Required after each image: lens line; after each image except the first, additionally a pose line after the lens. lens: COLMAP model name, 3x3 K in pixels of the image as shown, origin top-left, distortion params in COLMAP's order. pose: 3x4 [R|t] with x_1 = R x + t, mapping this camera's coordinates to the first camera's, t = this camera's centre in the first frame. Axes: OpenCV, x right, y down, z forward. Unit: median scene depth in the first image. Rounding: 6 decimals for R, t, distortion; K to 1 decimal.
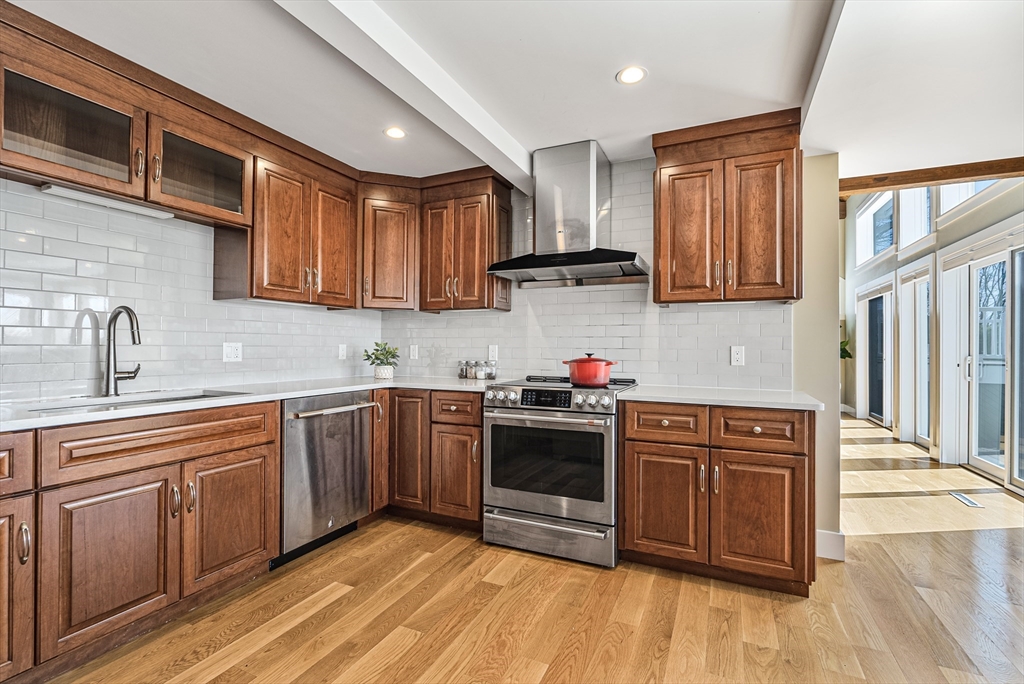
lens RADIAL K [[465.5, 0, 509.4], [0, 465.5, 346.0], [0, 0, 1]] dist [-0.001133, -0.000118]
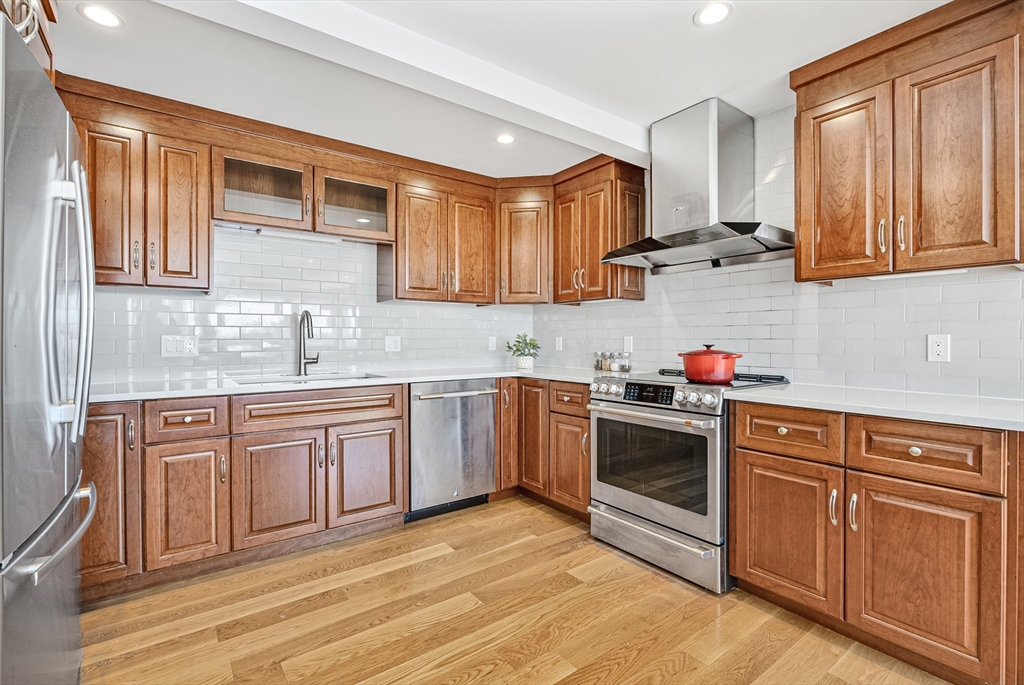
lens RADIAL K [[459.8, 0, 512.0], [0, 459.8, 342.5], [0, 0, 1]] dist [-0.000367, -0.000003]
pose [[0.879039, -0.002688, -0.476742, 0.282790], [0.007463, 0.999939, 0.008121, 0.002184], [0.476691, -0.010697, 0.879006, 0.074461]]
